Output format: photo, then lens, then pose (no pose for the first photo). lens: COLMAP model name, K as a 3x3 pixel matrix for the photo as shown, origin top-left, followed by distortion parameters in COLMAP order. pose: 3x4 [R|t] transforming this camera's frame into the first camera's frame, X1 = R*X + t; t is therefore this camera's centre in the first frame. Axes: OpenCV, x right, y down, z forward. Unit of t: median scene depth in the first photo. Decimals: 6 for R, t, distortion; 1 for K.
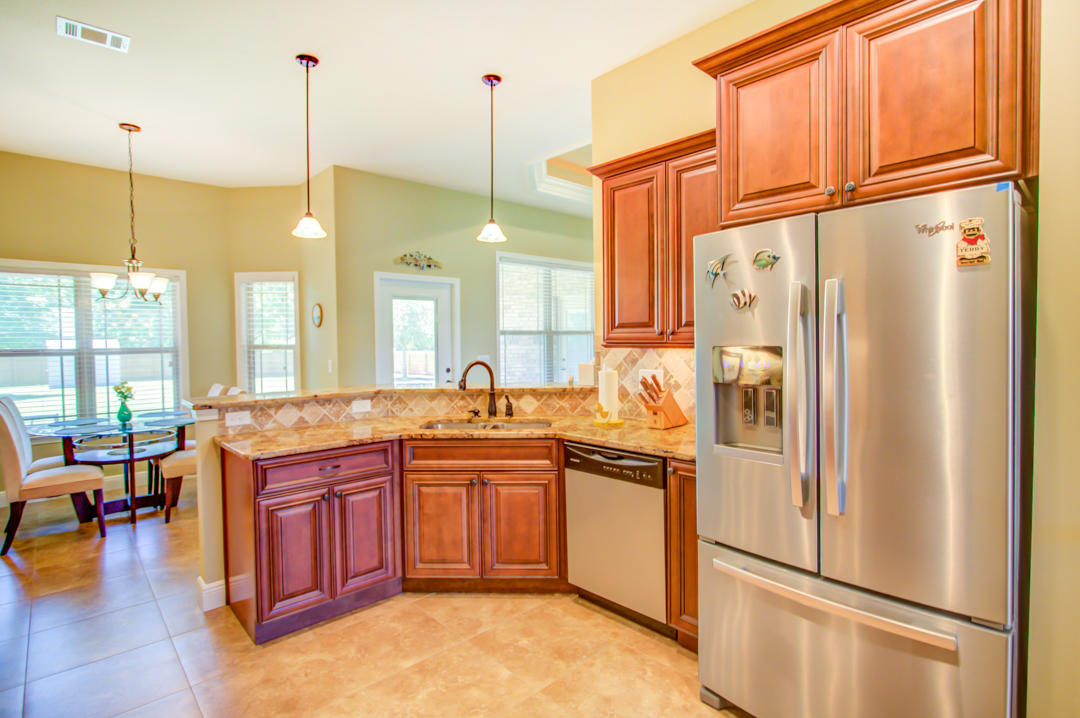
lens RADIAL K [[528.4, 0, 536.5], [0, 528.4, 351.6], [0, 0, 1]] dist [-0.010154, 0.000878]
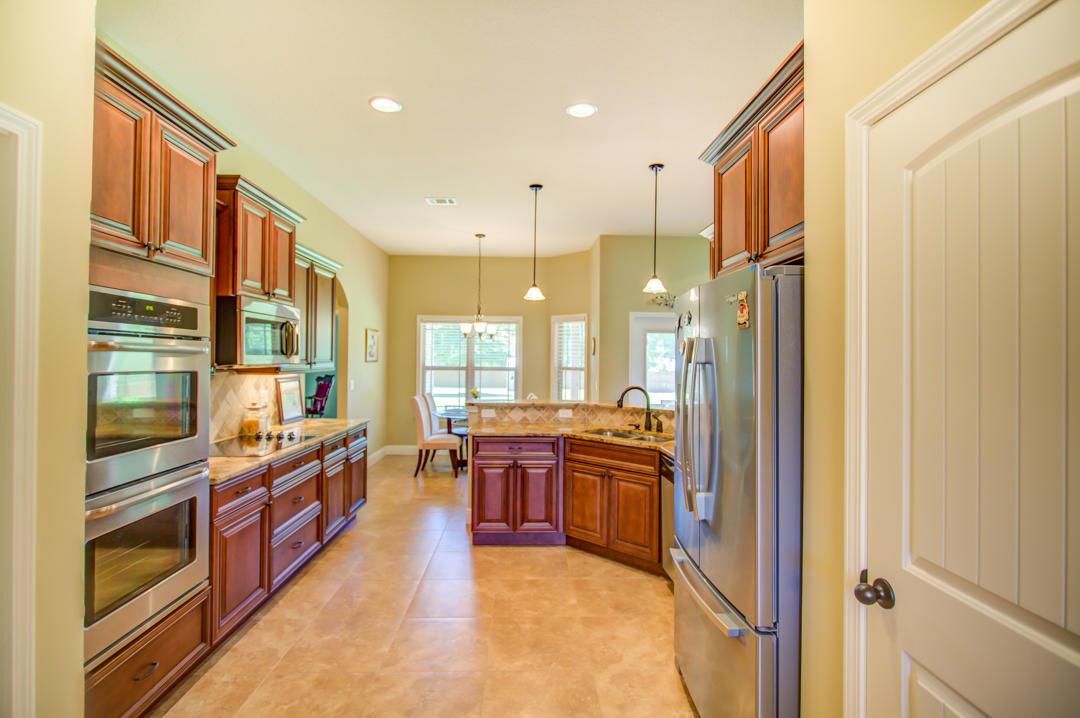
lens RADIAL K [[507.7, 0, 542.9], [0, 507.7, 351.7], [0, 0, 1]] dist [-0.012008, 0.001418]
pose [[0.758038, 0.008353, -0.652157, 0.565078], [-0.033949, 0.999068, -0.026665, -0.027996], [0.651326, 0.042353, 0.757615, -0.102959]]
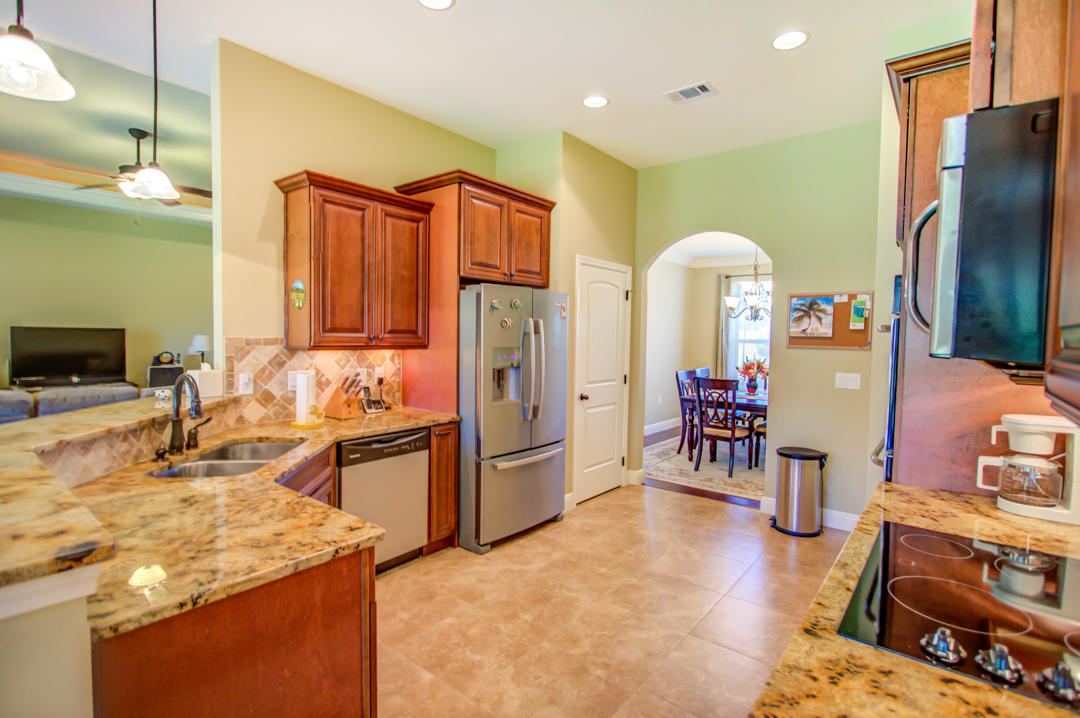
lens RADIAL K [[507.7, 0, 546.9], [0, 507.7, 359.5], [0, 0, 1]] dist [-0.012008, 0.001418]
pose [[-0.144770, -0.037611, 0.988750, -0.881895], [0.009000, 0.999186, 0.039325, -0.024554], [-0.989424, 0.014592, -0.144314, 0.674378]]
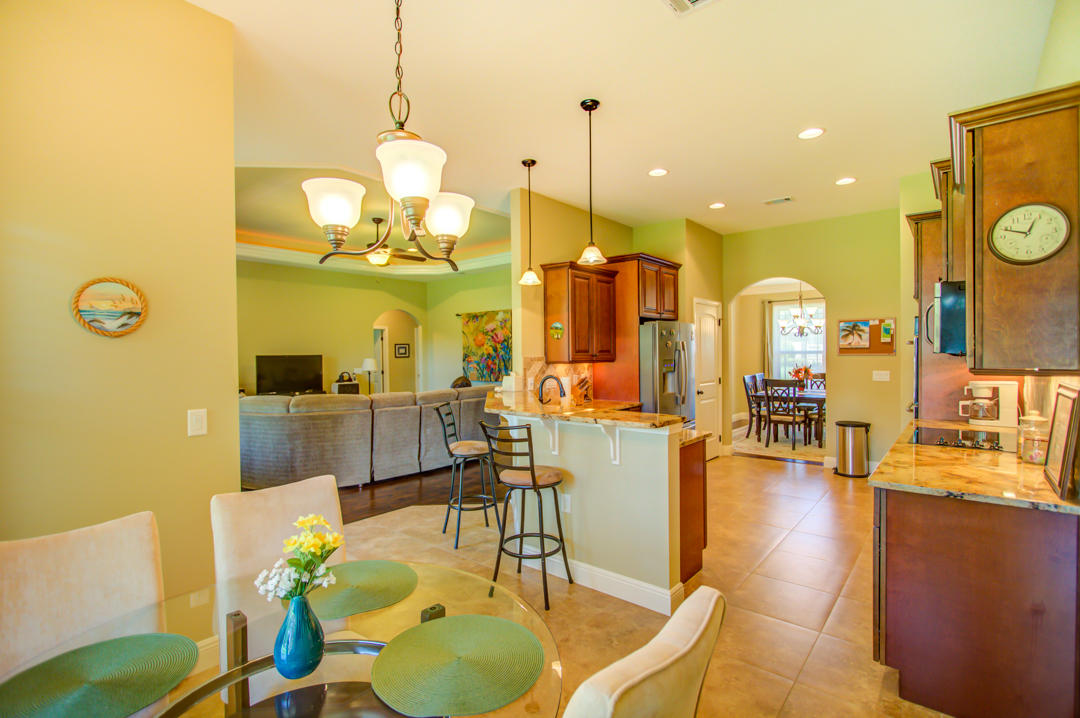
lens RADIAL K [[507.7, 0, 535.0], [0, 507.7, 361.1], [0, 0, 1]] dist [-0.012008, 0.001418]
pose [[-0.121966, -0.002973, 0.992530, -1.476634], [0.035128, 0.999356, 0.007311, -0.031292], [-0.991912, 0.035758, -0.121783, 1.273781]]
